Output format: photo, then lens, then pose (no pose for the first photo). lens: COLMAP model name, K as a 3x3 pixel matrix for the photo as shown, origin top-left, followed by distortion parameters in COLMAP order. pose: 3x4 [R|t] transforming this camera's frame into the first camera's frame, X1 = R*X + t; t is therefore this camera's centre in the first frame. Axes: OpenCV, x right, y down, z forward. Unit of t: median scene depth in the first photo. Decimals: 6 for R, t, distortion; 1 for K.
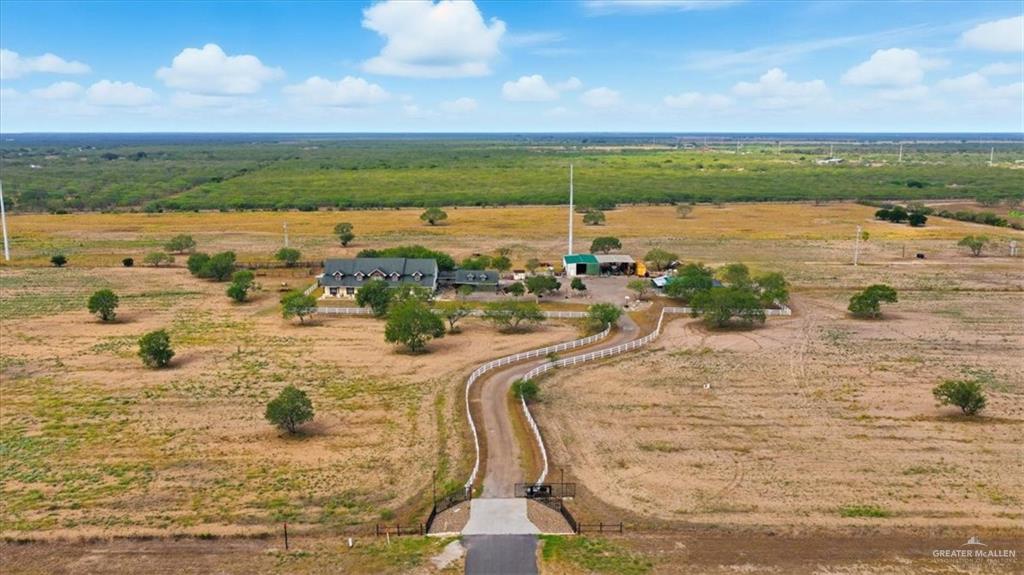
lens RADIAL K [[749.1, 0, 512.0], [0, 749.1, 287.5], [0, 0, 1]] dist [0.003519, 0.002834]
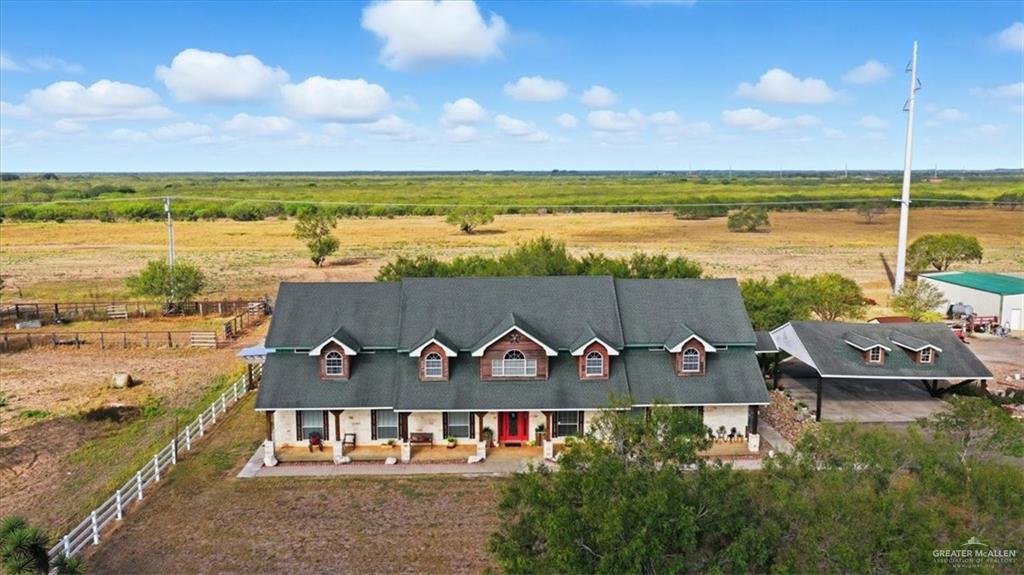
lens RADIAL K [[749.1, 0, 512.0], [0, 749.1, 287.5], [0, 0, 1]] dist [0.003519, 0.002834]
pose [[0.997999, -0.009929, 0.062443, -0.134578], [0.013112, 0.998624, -0.050779, -0.017038], [-0.061853, 0.051497, 0.996756, 0.539162]]
